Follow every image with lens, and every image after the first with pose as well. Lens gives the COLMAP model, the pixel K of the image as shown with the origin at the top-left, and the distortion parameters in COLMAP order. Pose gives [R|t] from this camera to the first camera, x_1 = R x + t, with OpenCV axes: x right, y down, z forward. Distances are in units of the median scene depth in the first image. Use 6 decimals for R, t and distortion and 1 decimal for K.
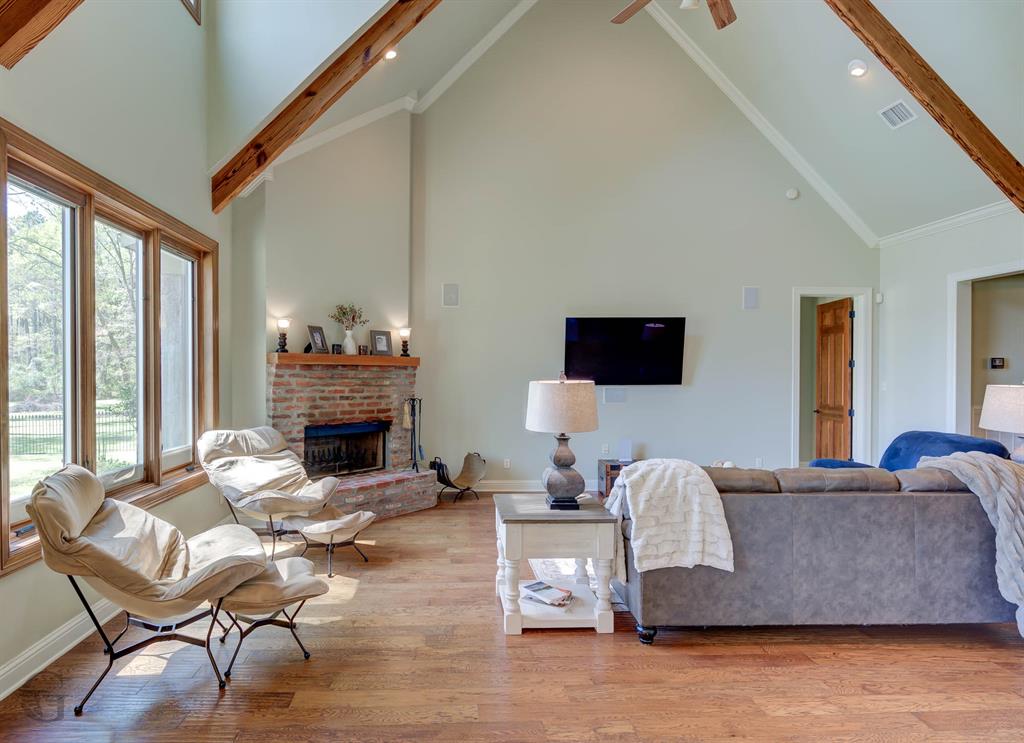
lens RADIAL K [[546.6, 0, 469.3], [0, 546.6, 377.4], [0, 0, 1]] dist [0.004819, -0.003294]
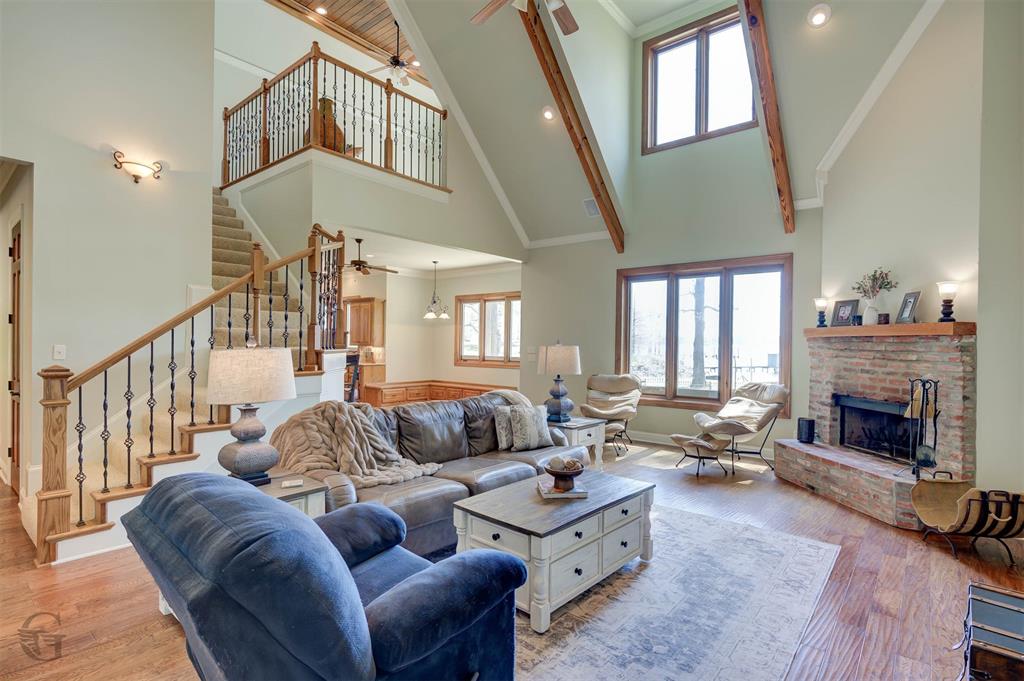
lens RADIAL K [[498.3, 0, 513.6], [0, 498.3, 345.0], [0, 0, 1]] dist [-0.003519, -0.001486]
pose [[-0.677999, -0.010538, -0.734988, 0.859202], [-0.020110, 0.999789, 0.004216, 0.000712], [0.734788, 0.017639, -0.678067, 1.190217]]
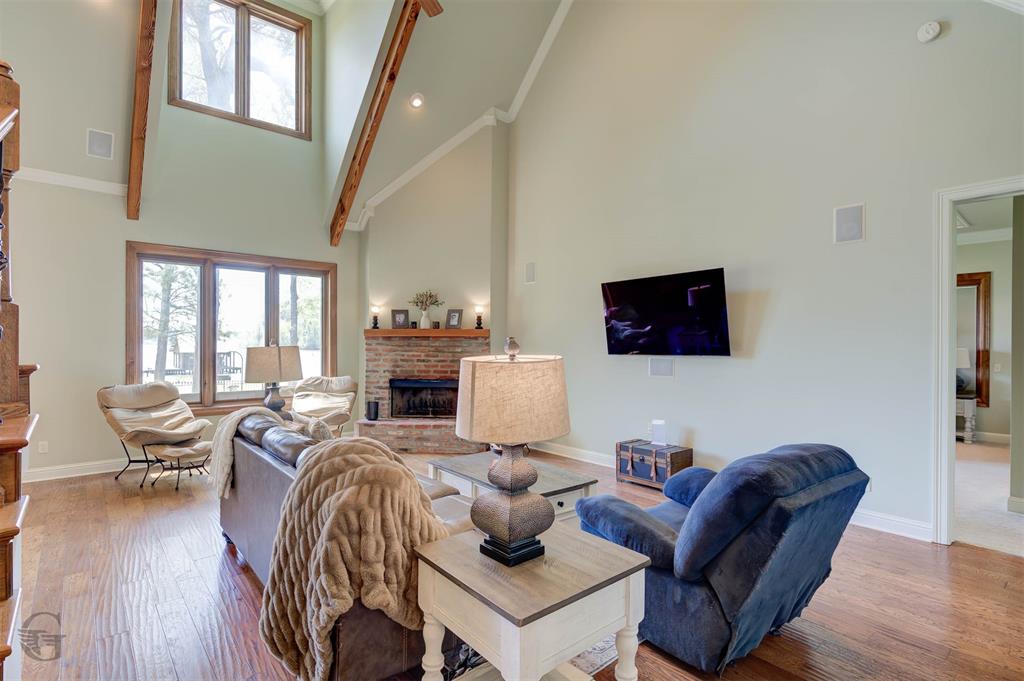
lens RADIAL K [[498.3, 0, 514.7], [0, 498.3, 345.7], [0, 0, 1]] dist [-0.003519, -0.001486]
pose [[0.625666, -0.000418, -0.780091, 0.933410], [-0.005323, 0.999974, -0.004805, 0.005247], [0.780073, 0.007159, 0.625648, 0.422798]]
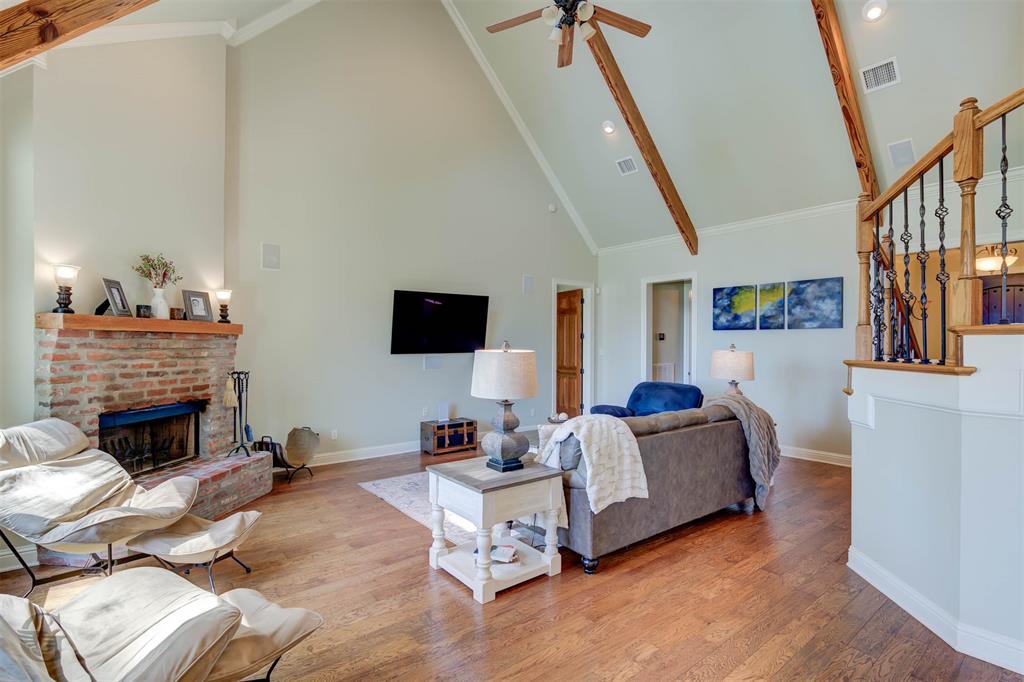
lens RADIAL K [[482.1, 0, 512.5], [0, 482.1, 346.1], [0, 0, 1]] dist [-0.000740, -0.003413]
pose [[0.808633, -0.002993, 0.588306, -0.228168], [0.003527, 0.999994, 0.000240, -0.000785], [-0.588303, 0.001881, 0.808638, 0.143621]]
